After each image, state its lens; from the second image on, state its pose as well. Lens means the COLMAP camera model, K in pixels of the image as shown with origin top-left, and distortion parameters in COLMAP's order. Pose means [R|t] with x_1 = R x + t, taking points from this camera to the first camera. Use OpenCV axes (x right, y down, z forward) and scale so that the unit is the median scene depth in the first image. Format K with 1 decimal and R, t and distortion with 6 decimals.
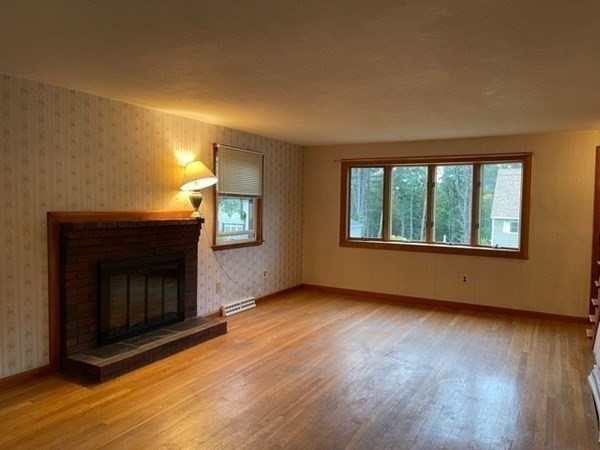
lens RADIAL K [[453.0, 0, 302.1], [0, 453.0, 224.4], [0, 0, 1]] dist [0.065978, -0.081955]
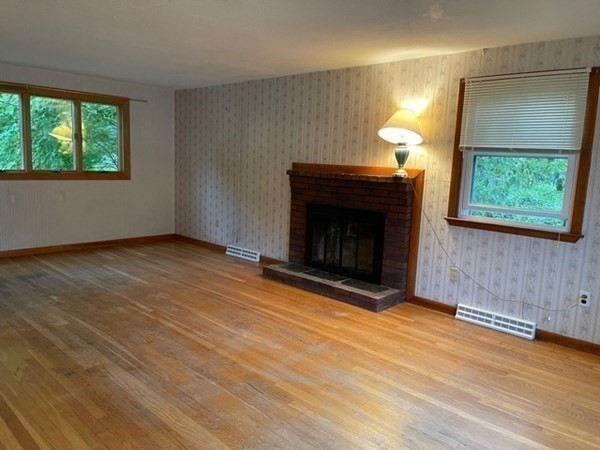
lens RADIAL K [[453.0, 0, 302.9], [0, 453.0, 224.7], [0, 0, 1]] dist [0.065978, -0.081955]
pose [[-0.251009, 0.111433, -0.961549, 0.660312], [-0.094088, 0.985839, 0.138809, -0.026591], [0.963401, 0.125313, -0.236970, 1.044757]]
